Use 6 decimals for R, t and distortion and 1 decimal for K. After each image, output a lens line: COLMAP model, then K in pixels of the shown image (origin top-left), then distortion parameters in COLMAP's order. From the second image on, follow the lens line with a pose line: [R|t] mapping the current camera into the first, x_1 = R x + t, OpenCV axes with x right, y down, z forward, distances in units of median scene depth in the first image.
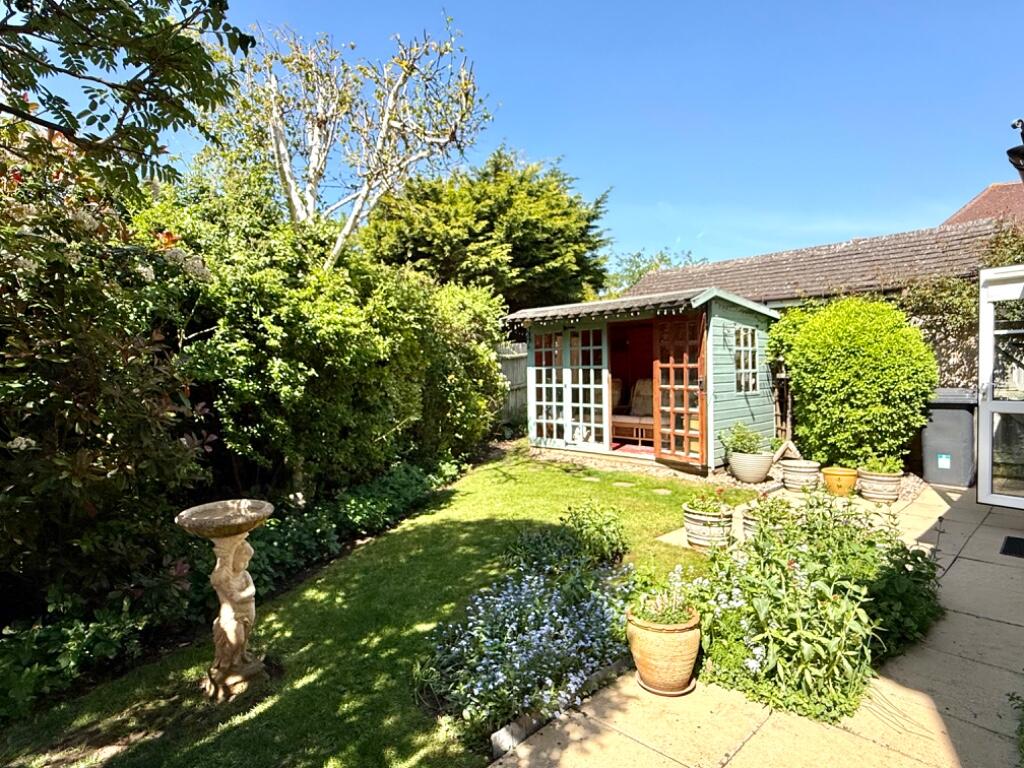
lens RADIAL K [[553.2, 0, 512.0], [0, 553.2, 384.0], [0, 0, 1]] dist [0.005594, 0.000774]
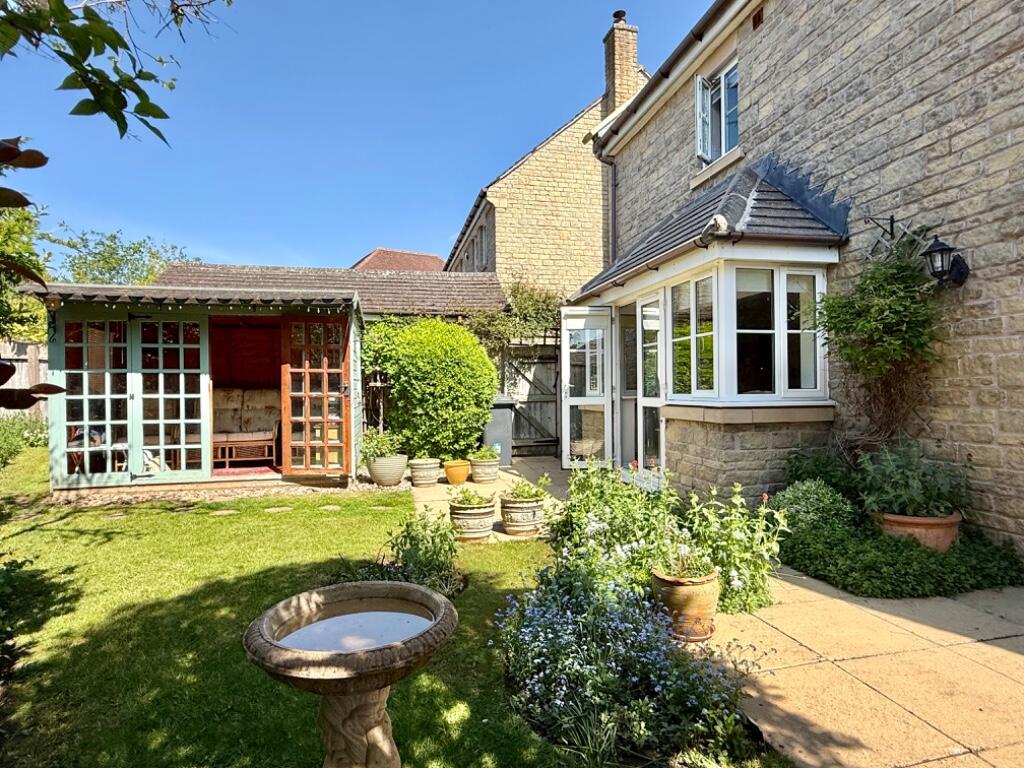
lens RADIAL K [[553.2, 0, 512.0], [0, 553.2, 384.0], [0, 0, 1]] dist [0.005594, 0.000774]
pose [[0.544197, 0.010397, 0.838893, -0.293134], [0.020574, 0.999457, -0.025734, 0.019386], [-0.838705, 0.031263, 0.543688, 0.230130]]
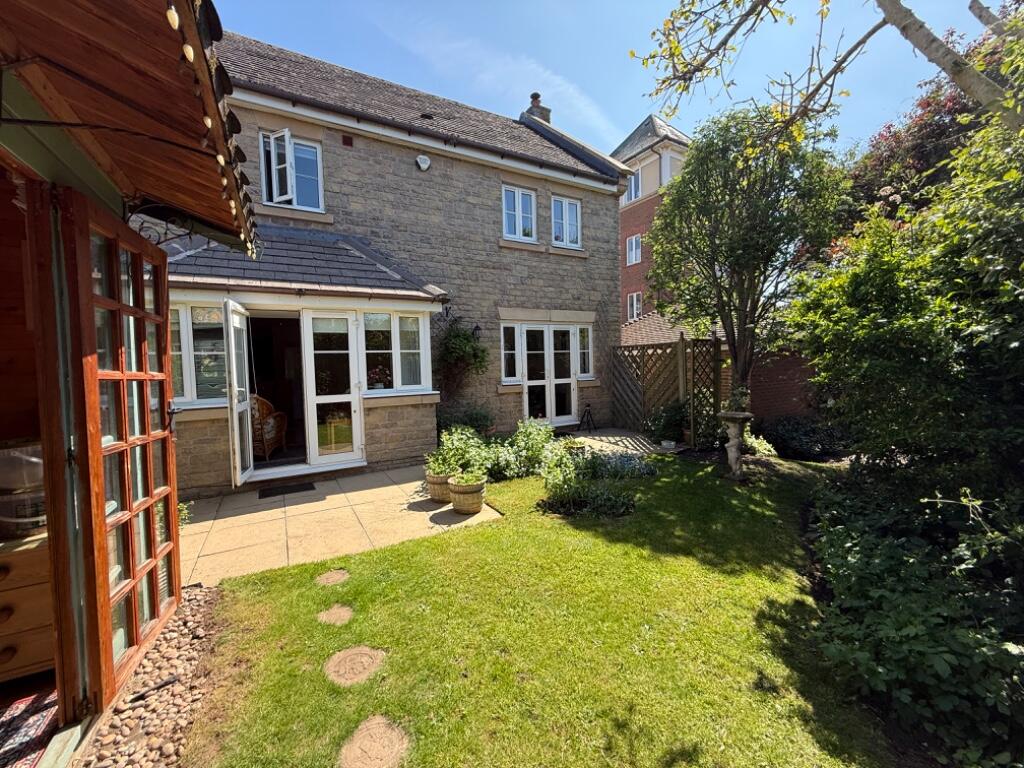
lens RADIAL K [[407.7, 0, 508.4], [0, 407.7, 384.7], [0, 0, 1]] dist [-0.000251, 0.000106]
pose [[-0.960567, 0.027722, 0.276663, -0.001142], [0.046978, 0.996894, 0.063215, -0.030297], [-0.274051, 0.073719, -0.958886, 1.142386]]
